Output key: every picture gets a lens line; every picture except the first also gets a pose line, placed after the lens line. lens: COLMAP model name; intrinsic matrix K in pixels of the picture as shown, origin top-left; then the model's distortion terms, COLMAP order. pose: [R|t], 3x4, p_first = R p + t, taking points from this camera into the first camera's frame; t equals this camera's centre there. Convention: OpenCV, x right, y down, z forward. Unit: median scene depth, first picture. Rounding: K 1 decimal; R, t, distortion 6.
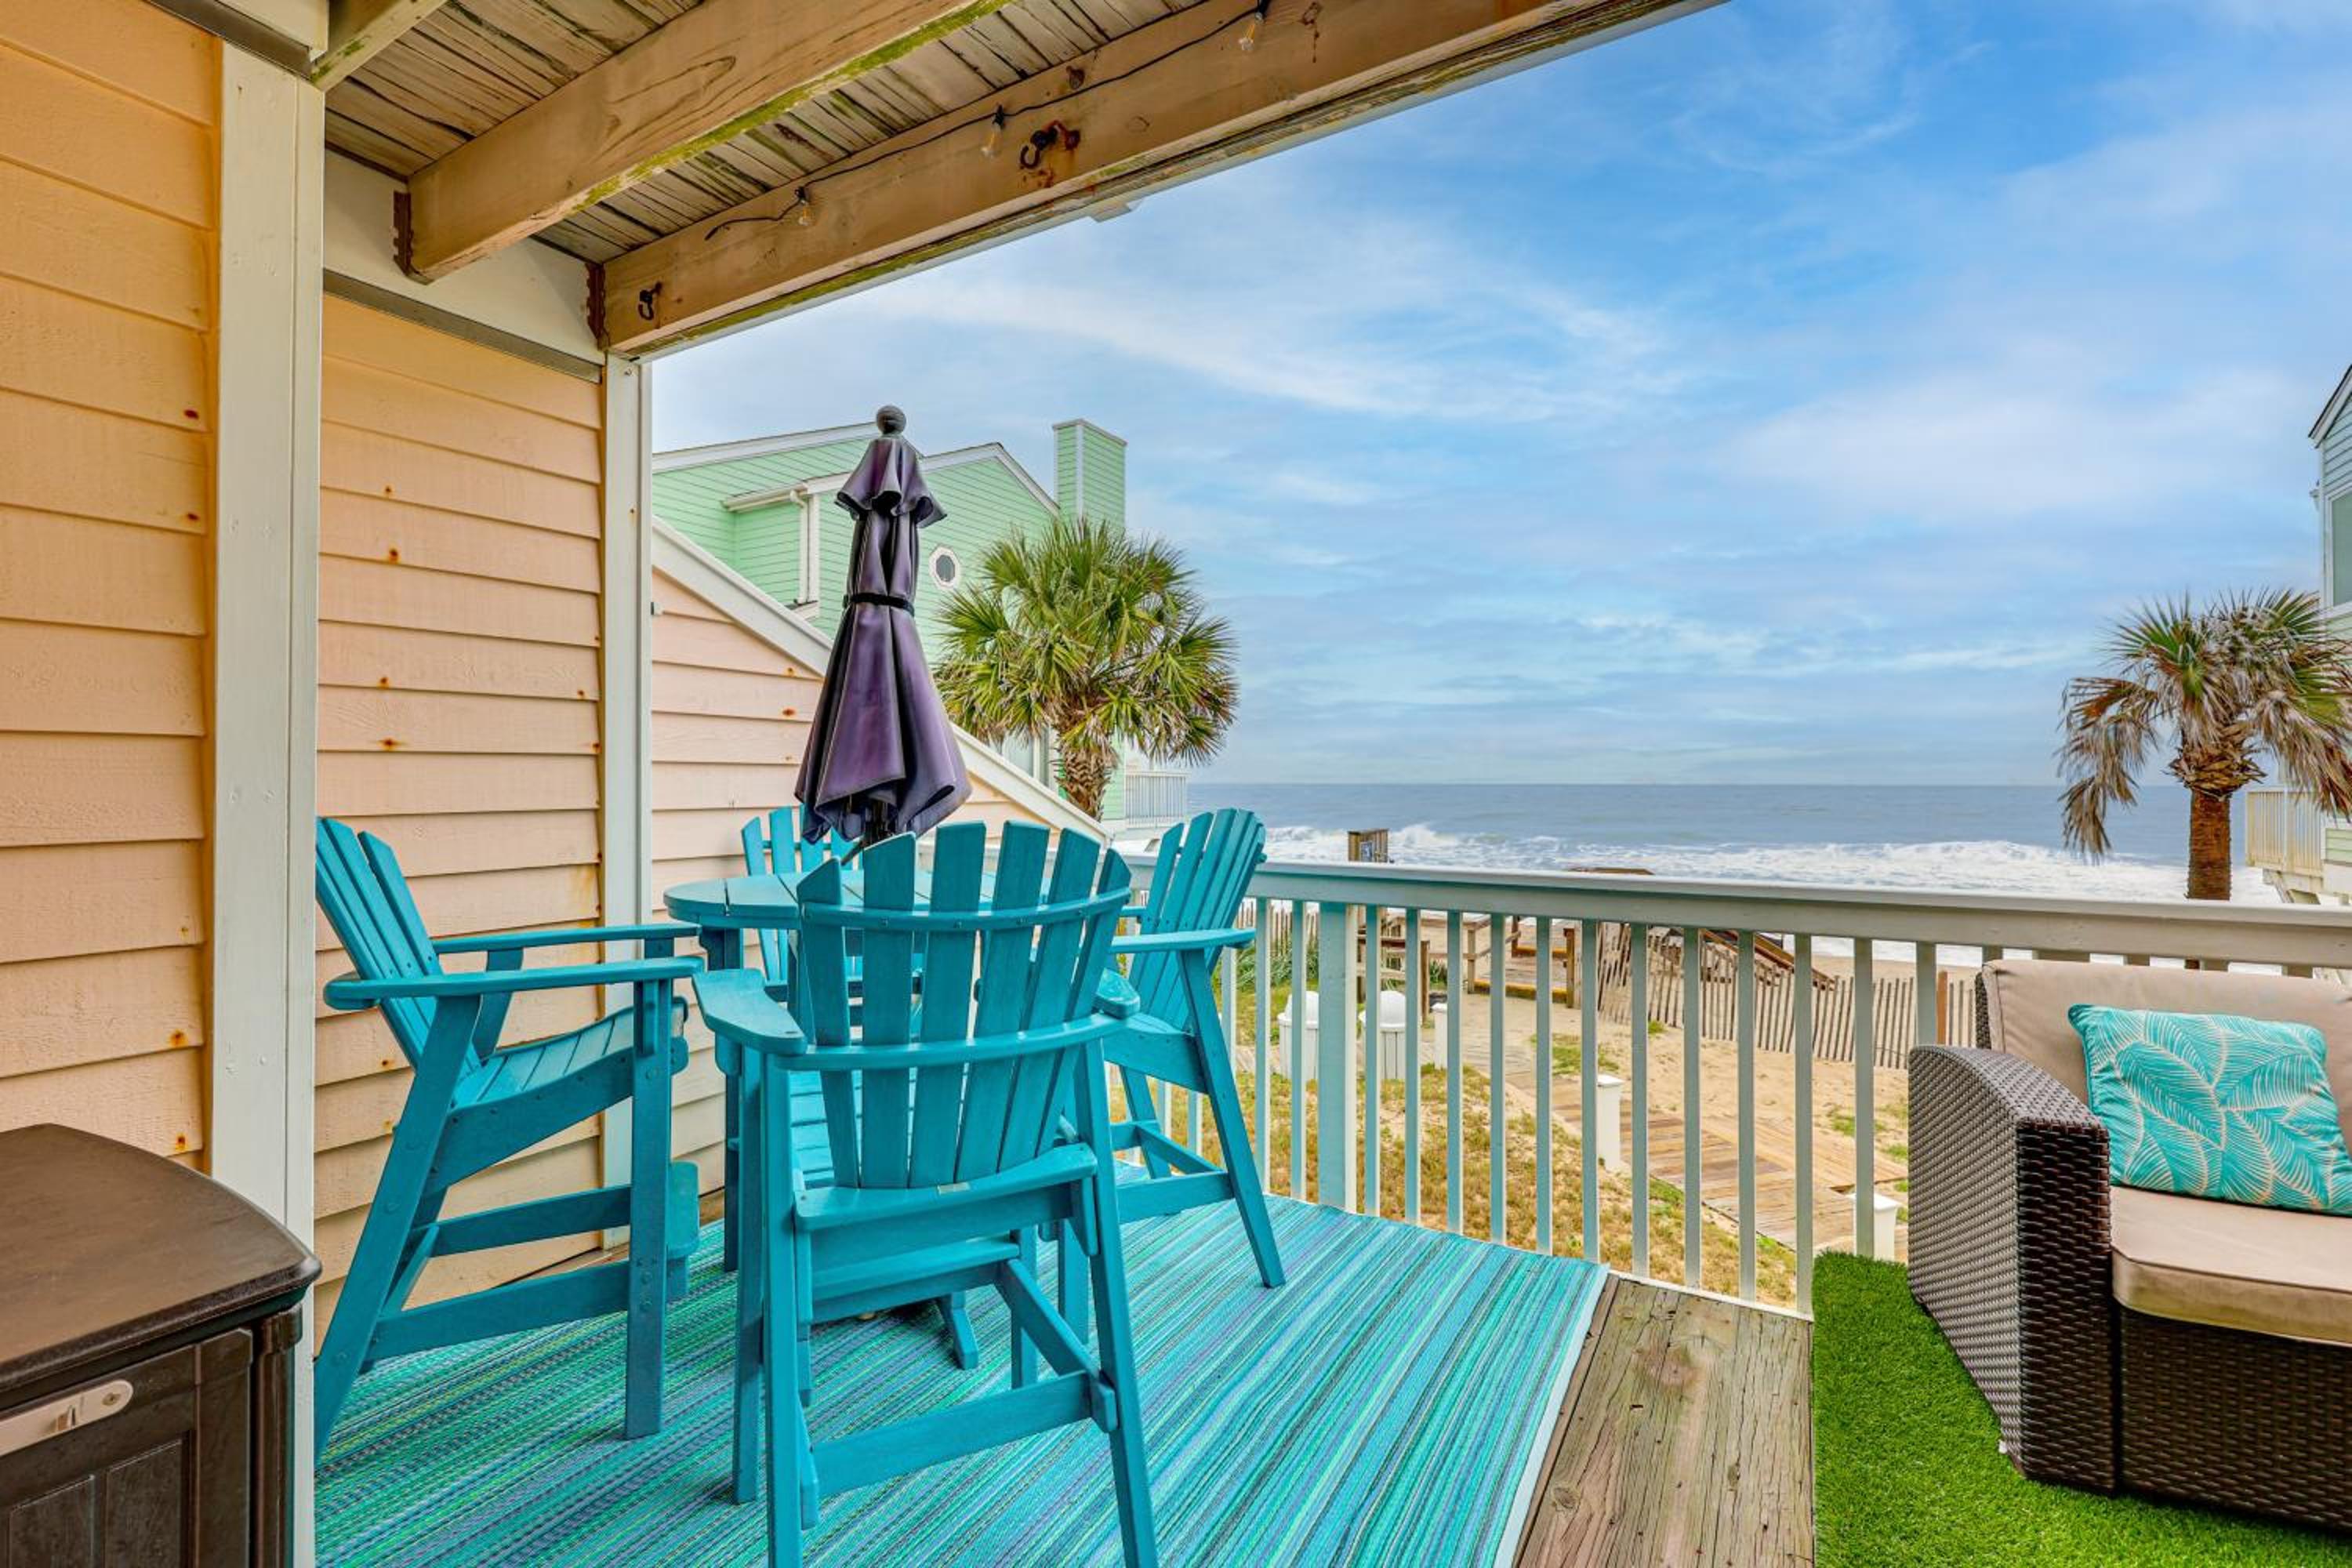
lens RADIAL K [[1032.9, 0, 1176.0], [0, 1032.9, 784.0], [0, 0, 1]] dist [-0.015308, -0.000042]
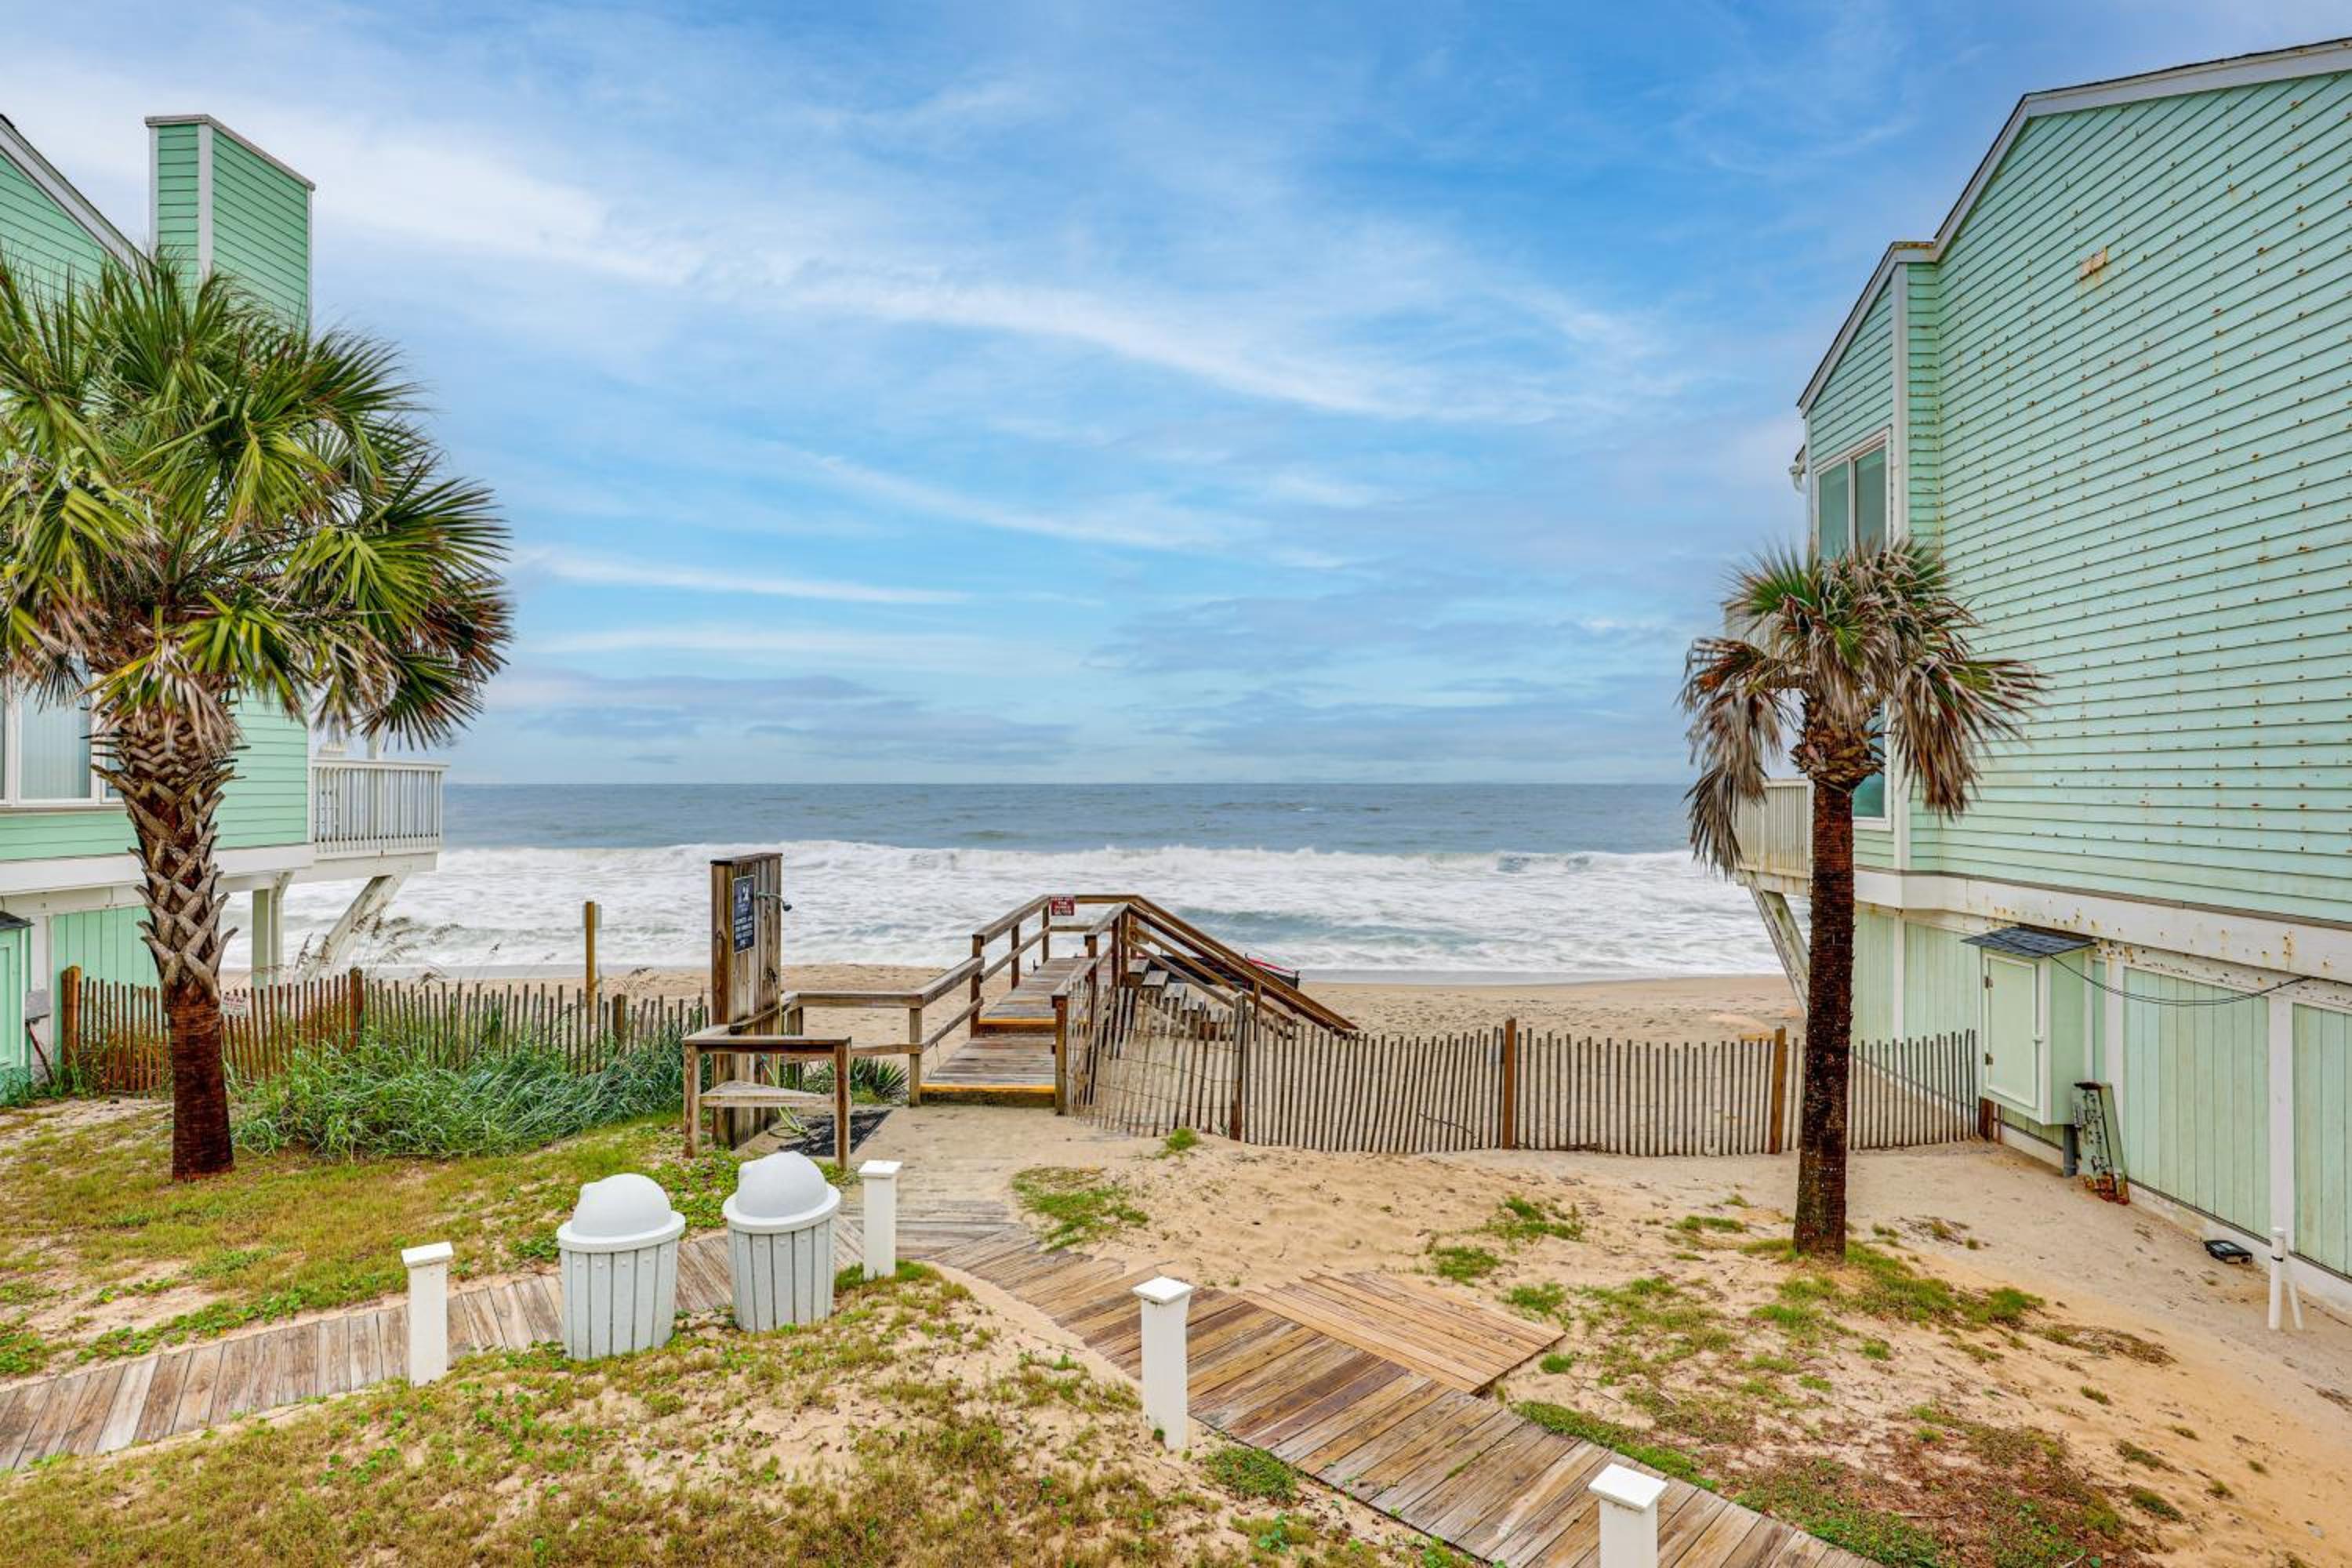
lens RADIAL K [[1315.9, 0, 1176.0], [0, 1315.9, 784.0], [0, 0, 1]] dist [-0.000172, -0.000118]
pose [[0.882797, -0.003171, 0.469744, 0.048195], [0.003155, 0.999995, 0.000820, 0.002671], [-0.469744, 0.000758, 0.882802, 0.212368]]
